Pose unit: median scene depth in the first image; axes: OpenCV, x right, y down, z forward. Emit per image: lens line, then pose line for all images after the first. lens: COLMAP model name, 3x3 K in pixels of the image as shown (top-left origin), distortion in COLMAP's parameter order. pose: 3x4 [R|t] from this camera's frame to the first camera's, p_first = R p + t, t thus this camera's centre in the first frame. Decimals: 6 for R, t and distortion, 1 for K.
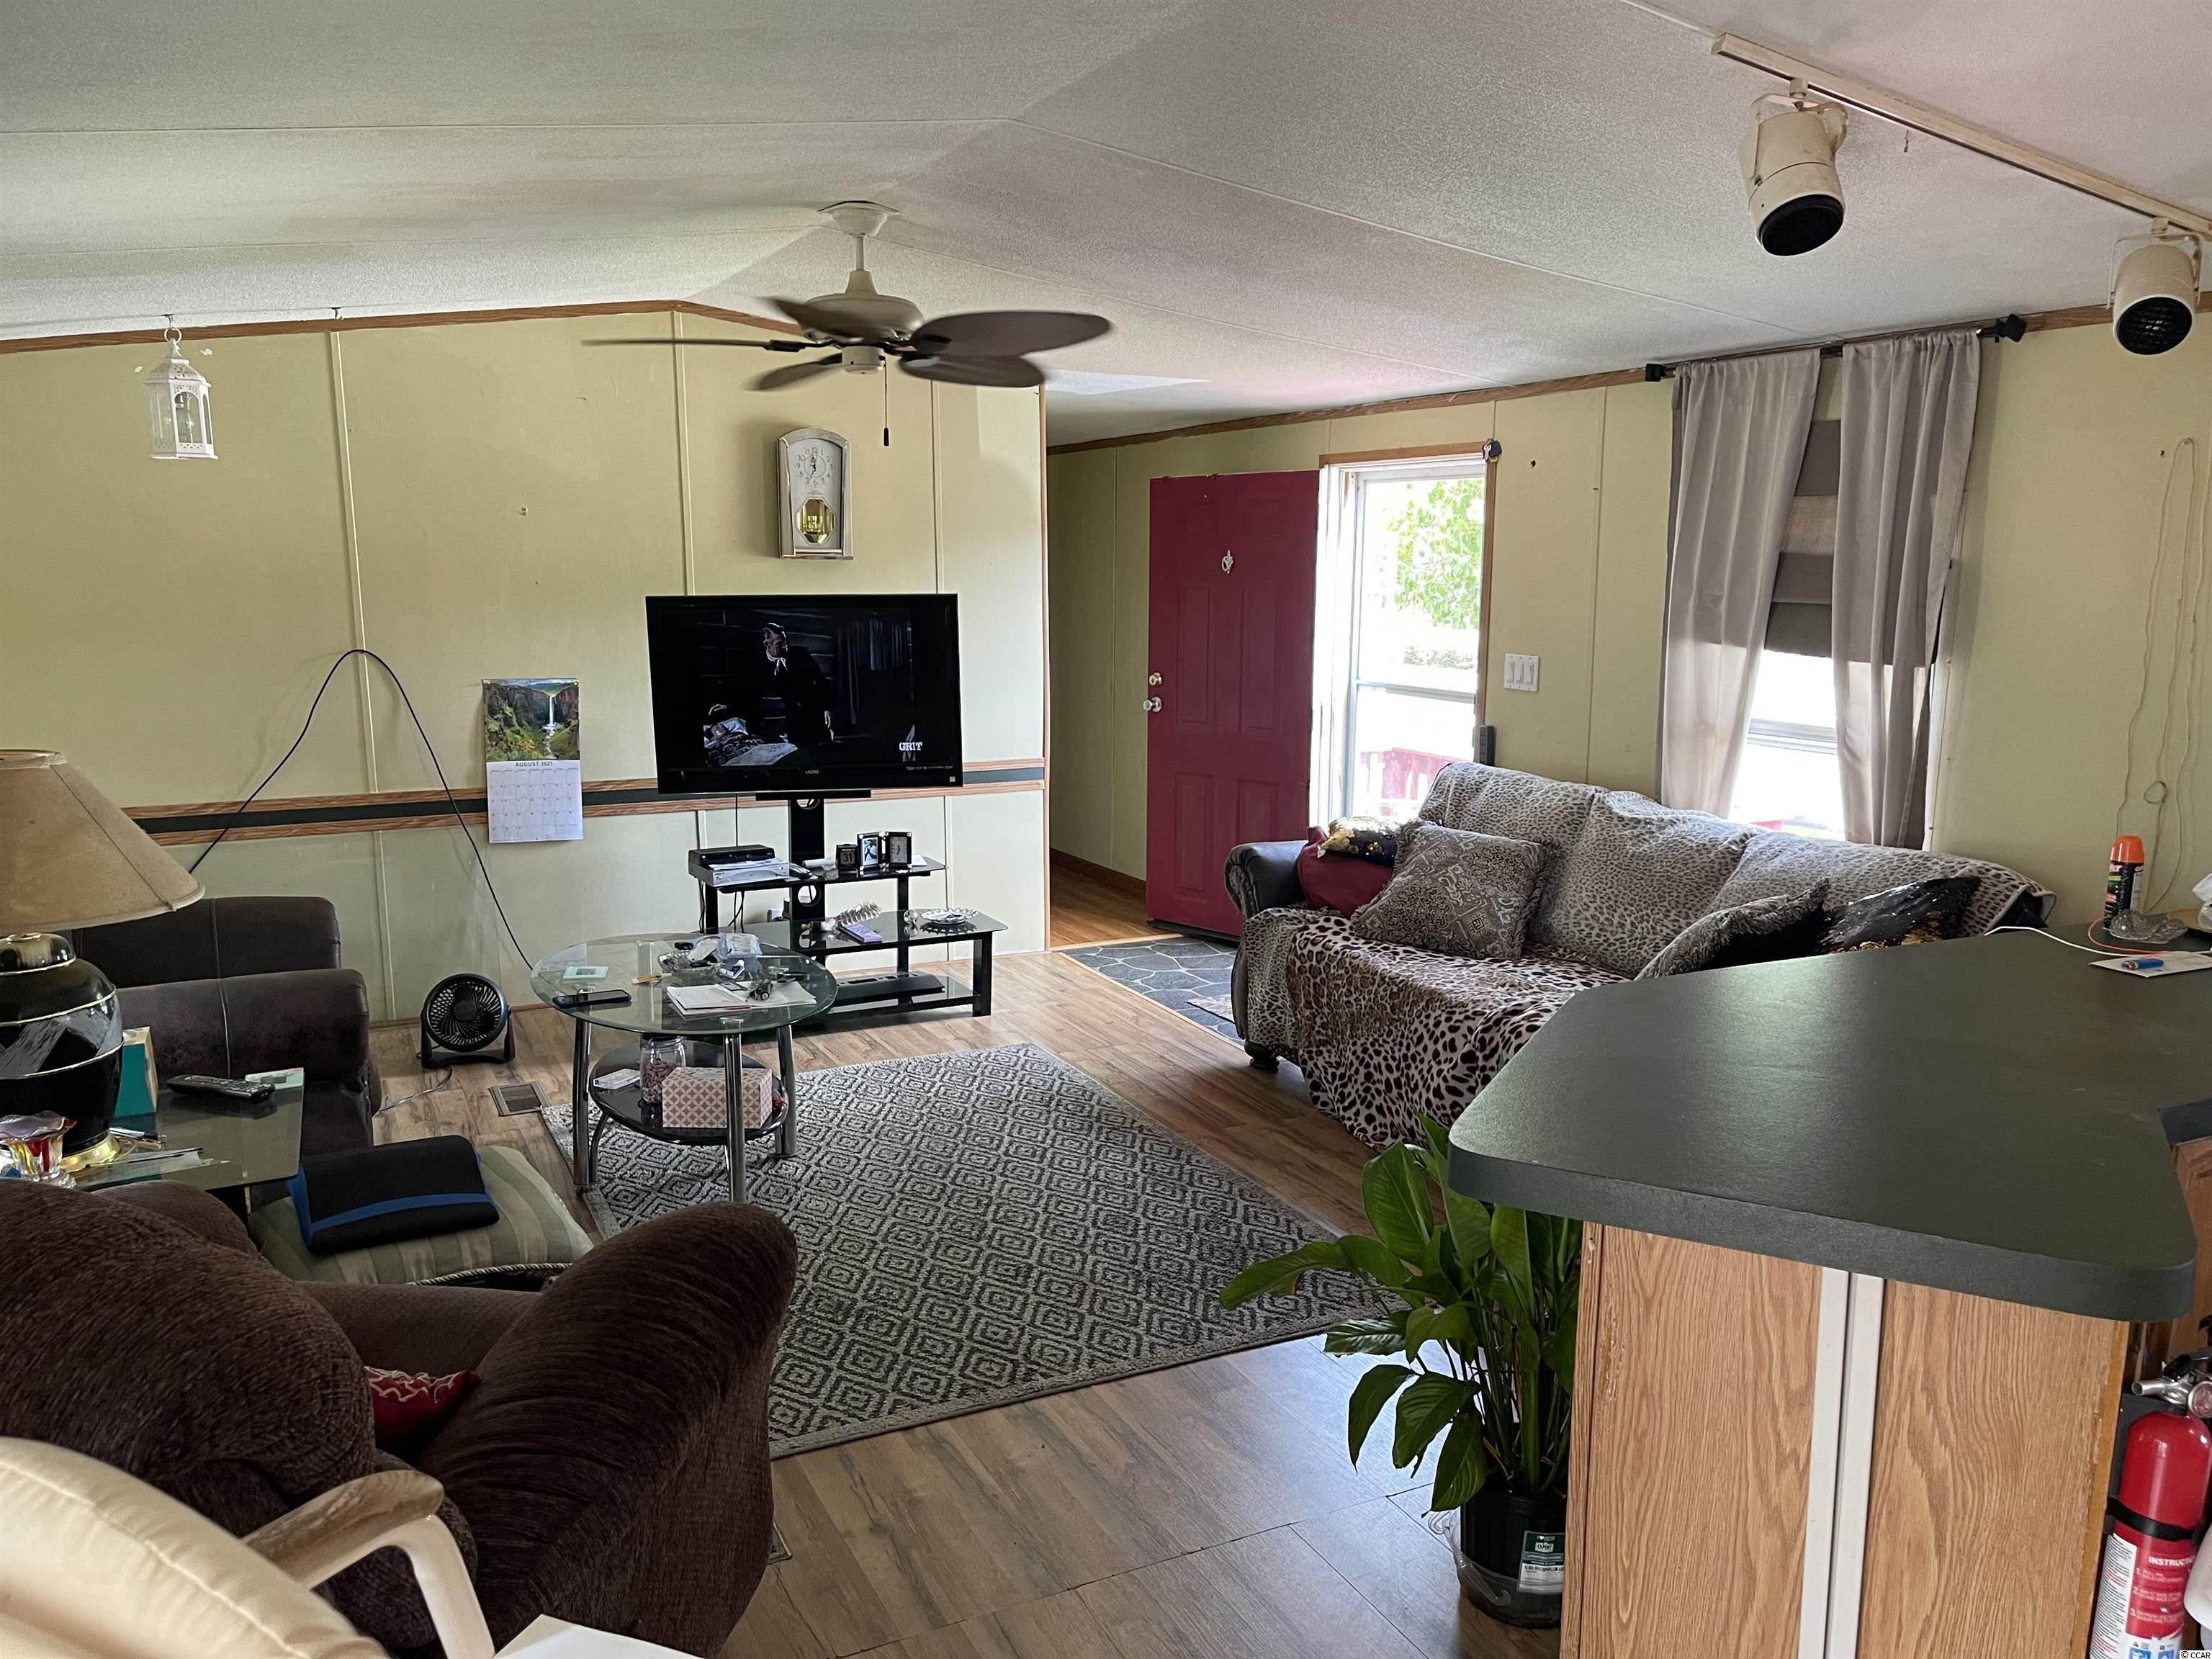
lens RADIAL K [[1664.9, 0, 1118.4], [0, 1664.9, 848.7], [0, 0, 1]] dist [0.064661, -0.084316]
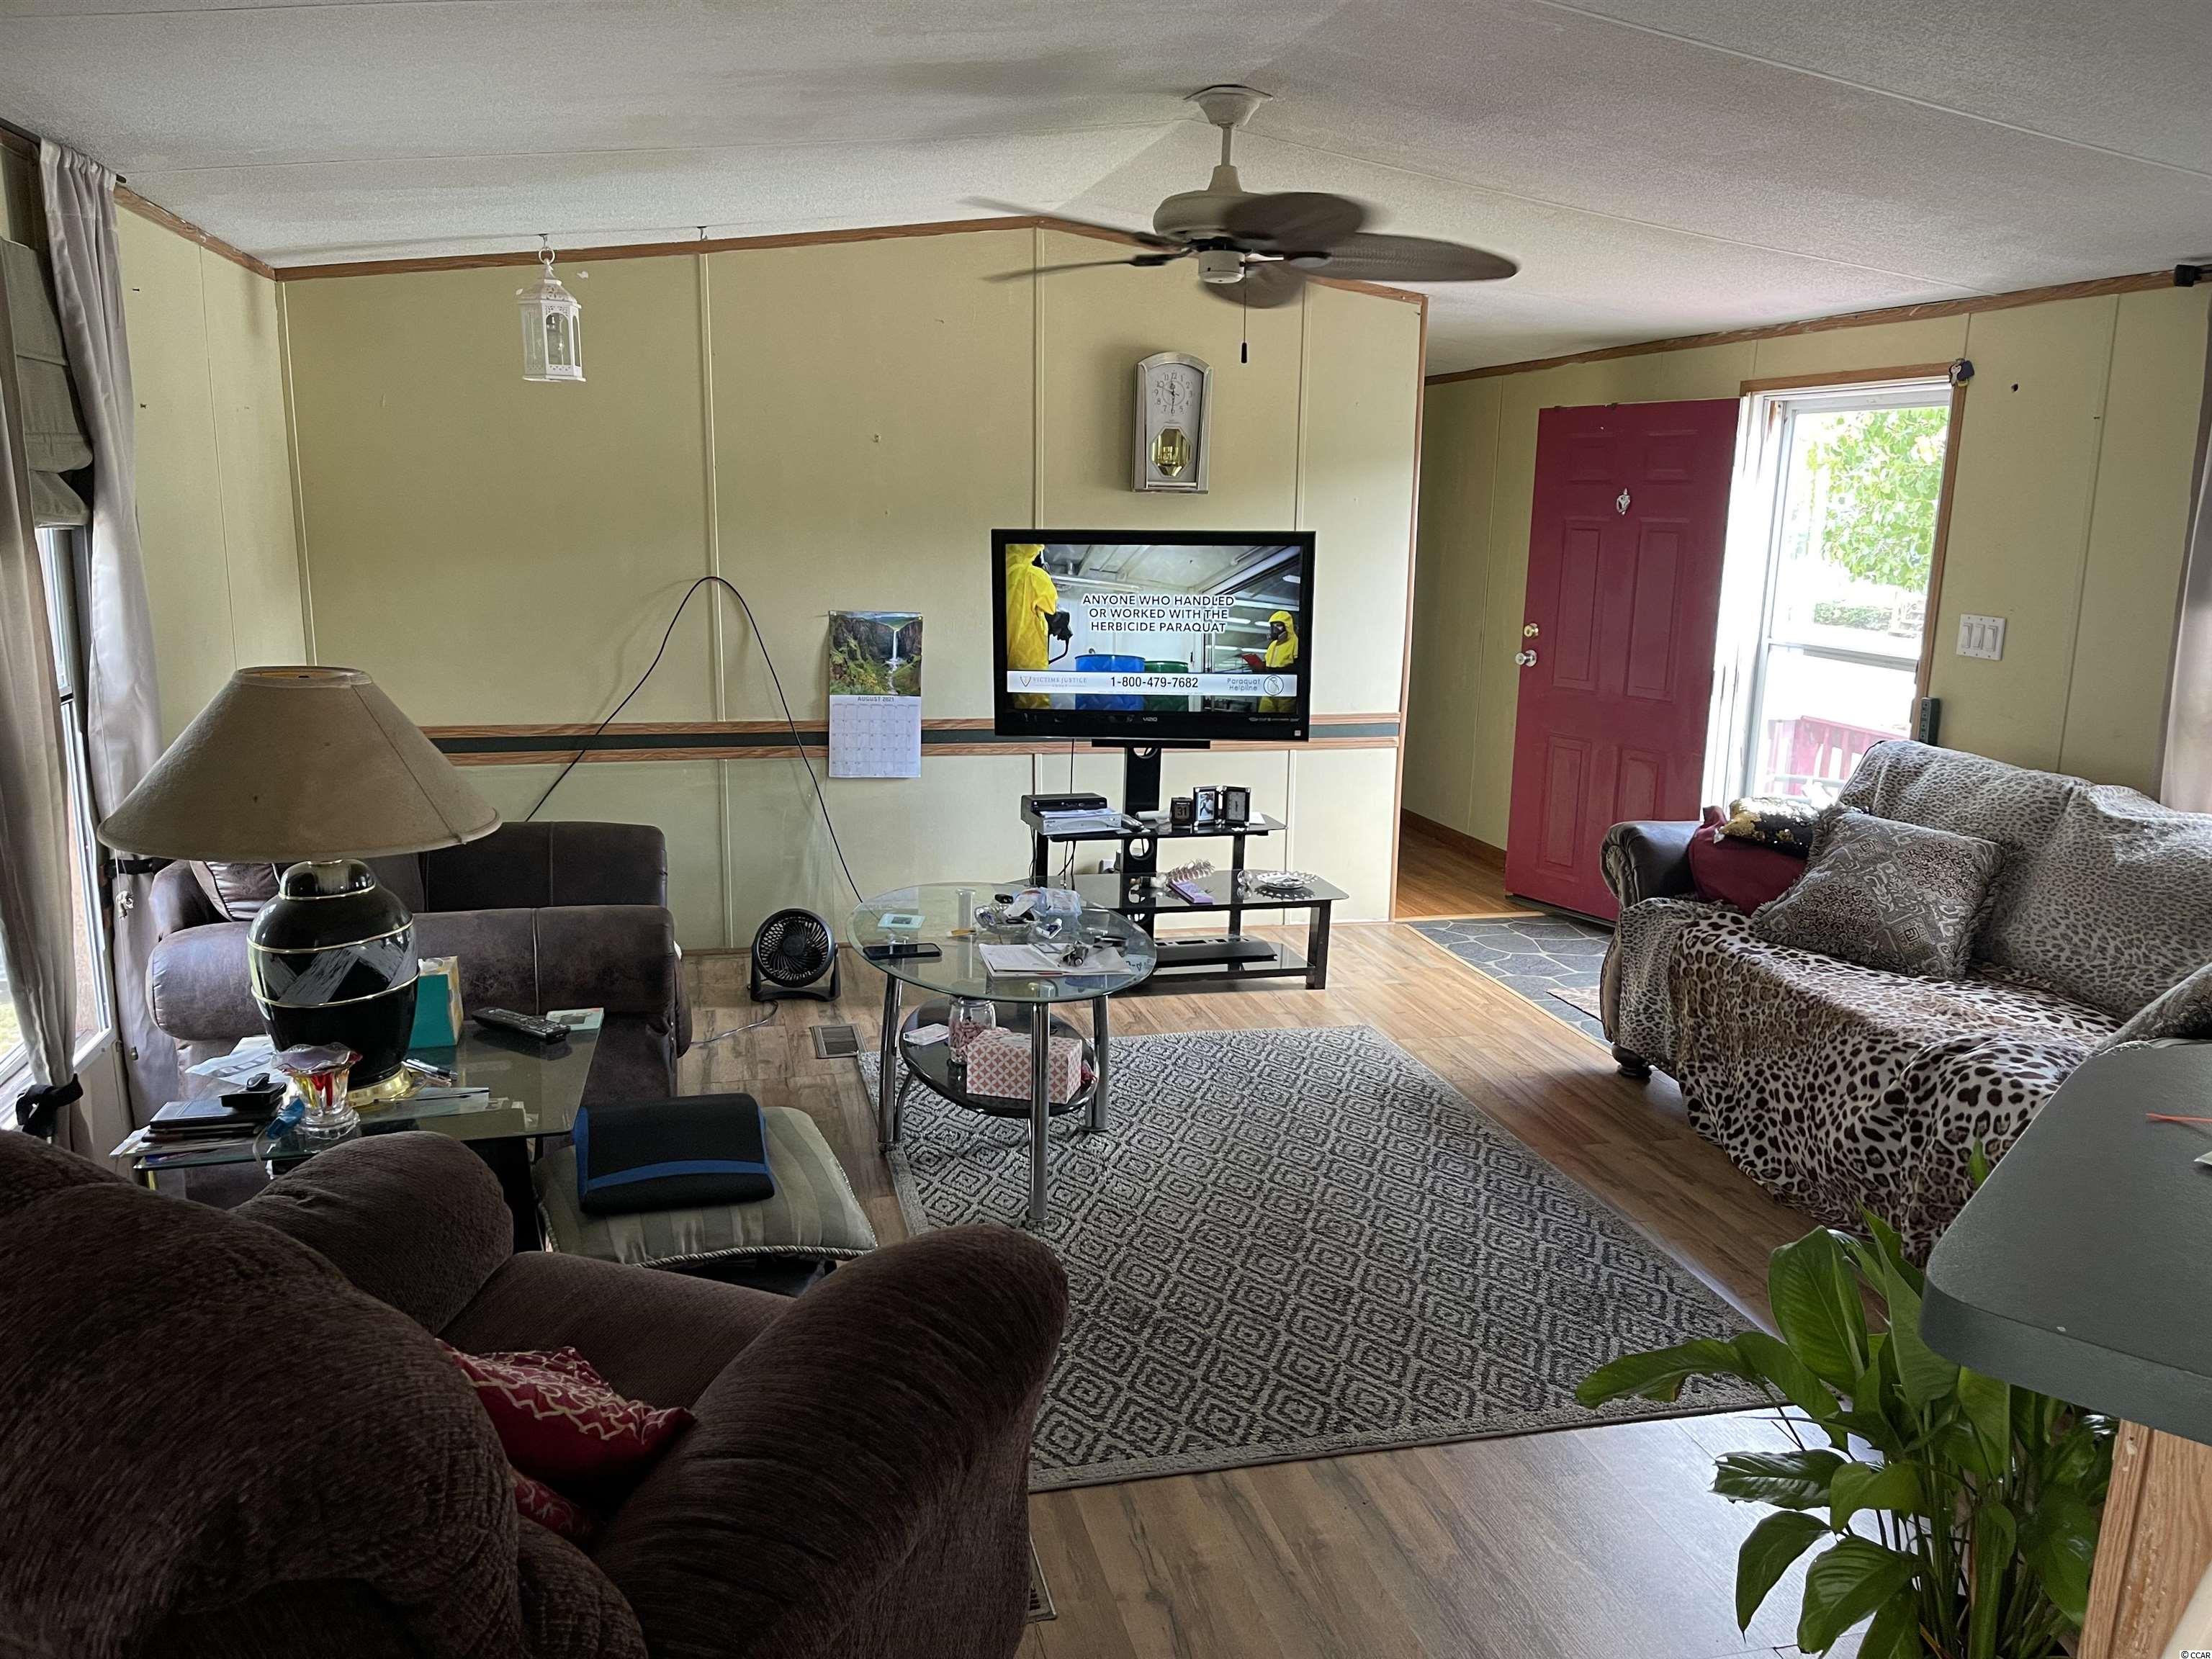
lens RADIAL K [[1664.9, 0, 1118.5], [0, 1664.9, 843.7], [0, 0, 1]] dist [0.064661, -0.084316]
pose [[0.976549, 0.058891, -0.207085, -0.002793], [-0.052783, 0.997996, 0.034904, -0.010541], [0.208726, -0.023155, 0.977700, 0.102177]]
